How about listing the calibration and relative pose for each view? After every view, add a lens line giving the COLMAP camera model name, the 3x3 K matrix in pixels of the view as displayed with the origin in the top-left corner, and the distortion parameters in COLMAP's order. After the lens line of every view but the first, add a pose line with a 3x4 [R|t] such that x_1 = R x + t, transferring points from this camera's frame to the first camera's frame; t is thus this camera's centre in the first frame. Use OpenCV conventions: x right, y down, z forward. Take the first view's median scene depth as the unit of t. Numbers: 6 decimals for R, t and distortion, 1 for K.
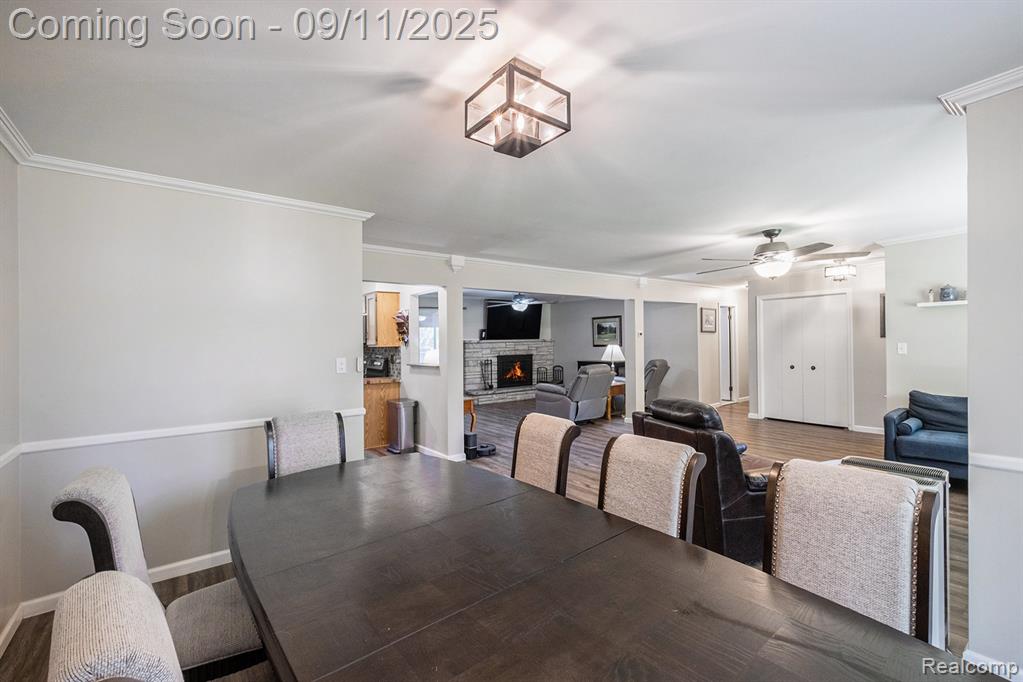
lens RADIAL K [[440.7, 0, 512.1], [0, 440.7, 358.5], [0, 0, 1]] dist [-0.000050, -0.004096]
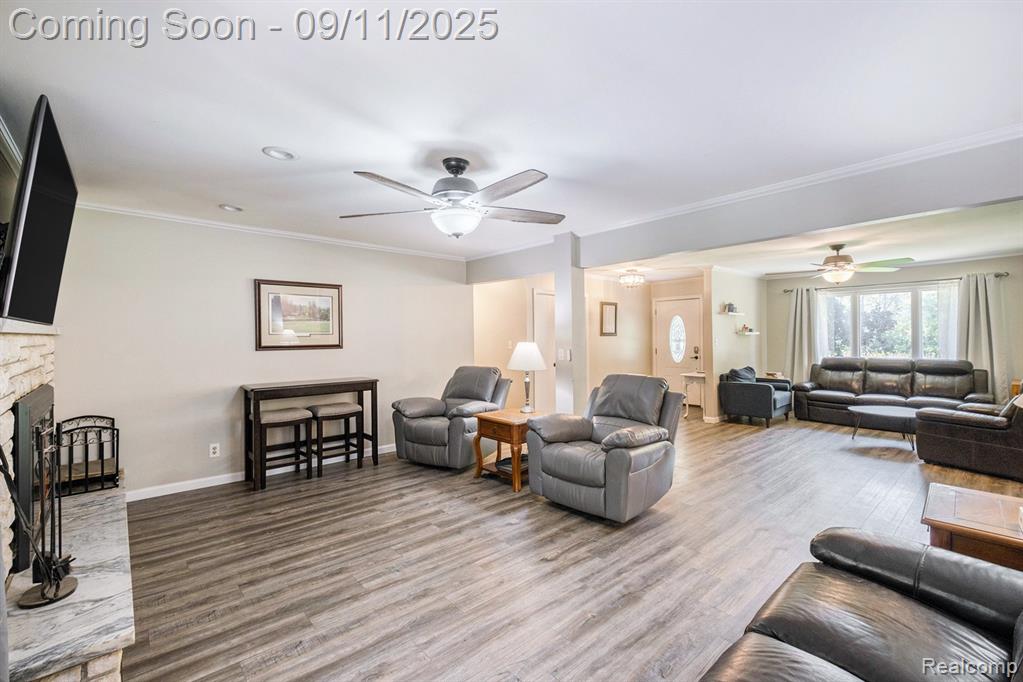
lens RADIAL K [[440.7, 0, 516.9], [0, 440.7, 339.4], [0, 0, 1]] dist [-0.000050, -0.004096]
pose [[-0.060639, 0.014020, 0.998061, -0.275608], [0.048592, 0.998757, -0.011077, -0.024875], [-0.996976, 0.047826, -0.061245, 0.915890]]
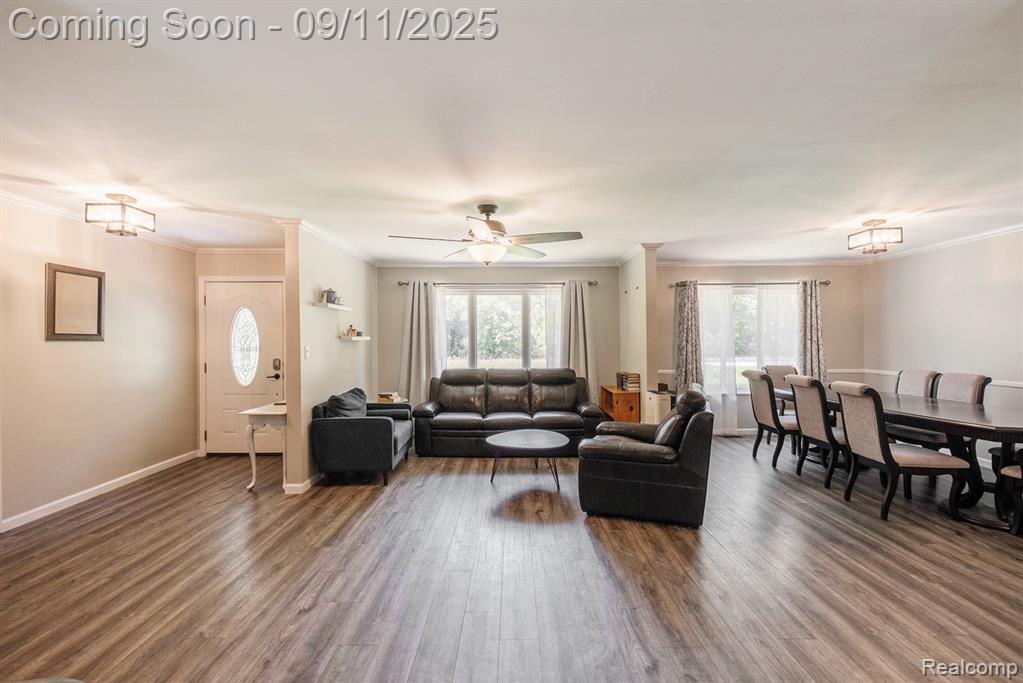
lens RADIAL K [[440.7, 0, 511.2], [0, 440.7, 336.4], [0, 0, 1]] dist [-0.000050, -0.004096]
pose [[-0.785166, 0.026251, 0.618729, 0.022848], [0.042162, 0.999049, 0.011117, -0.024354], [-0.617848, 0.034816, -0.785526, 0.748545]]
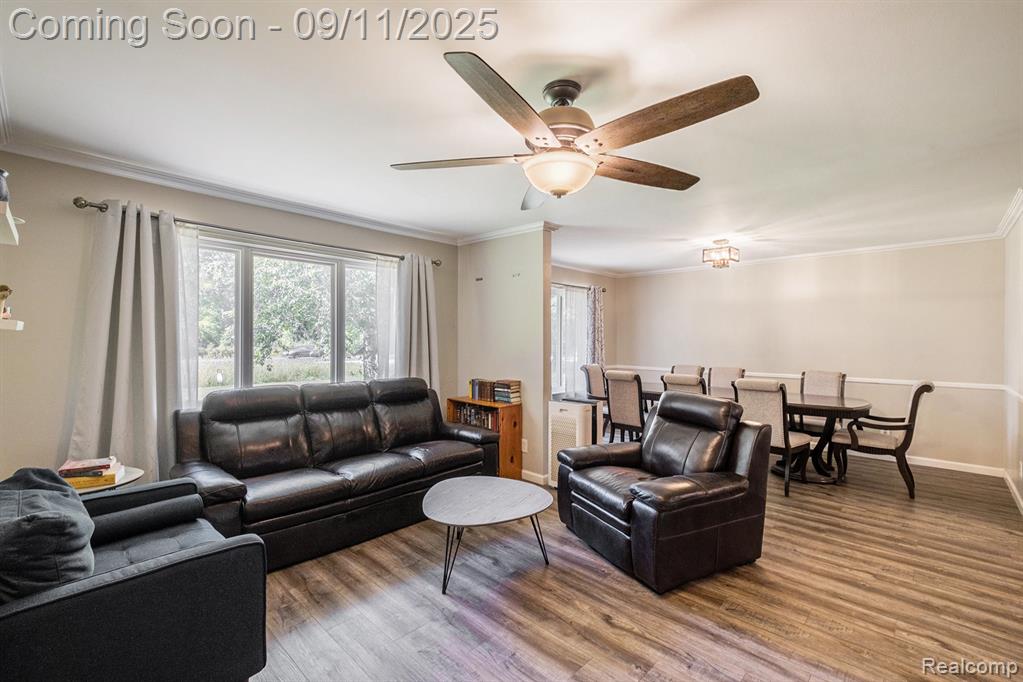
lens RADIAL K [[440.7, 0, 510.0], [0, 440.7, 336.5], [0, 0, 1]] dist [-0.000050, -0.004096]
pose [[-0.989893, 0.007428, -0.141623, 0.329535], [0.002348, 0.999349, 0.036005, -0.026073], [0.141798, 0.035308, -0.989266, 0.655782]]
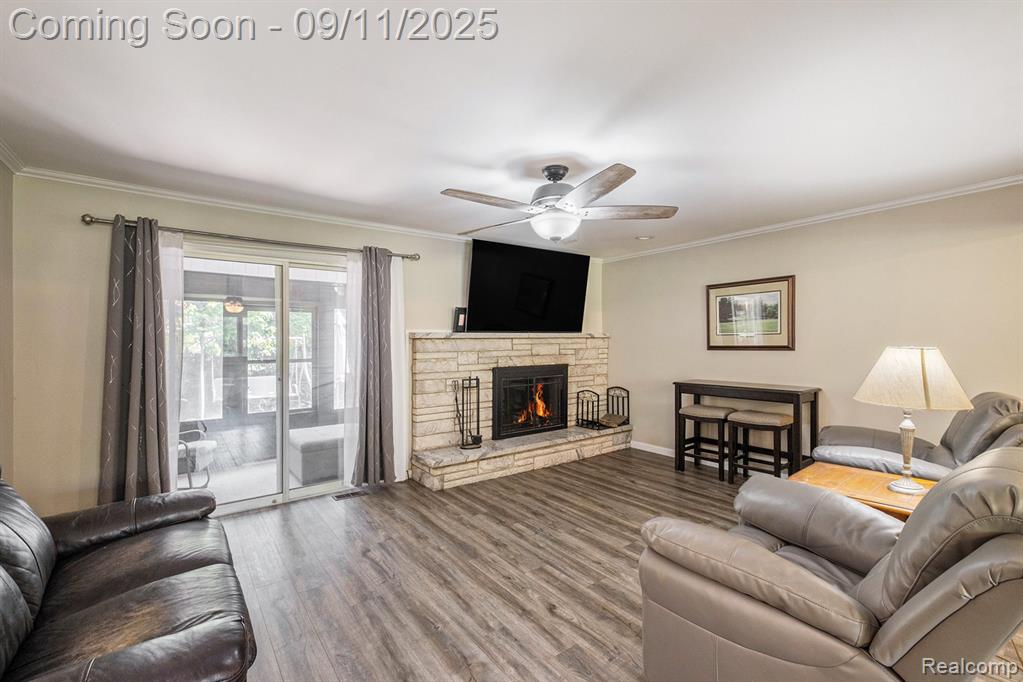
lens RADIAL K [[440.7, 0, 512.8], [0, 440.7, 338.5], [0, 0, 1]] dist [-0.000050, -0.004096]
pose [[0.999617, 0.011229, -0.025296, -0.002437], [-0.012356, 0.998918, -0.044838, -0.018687], [0.024765, 0.045133, 0.998674, 0.637483]]
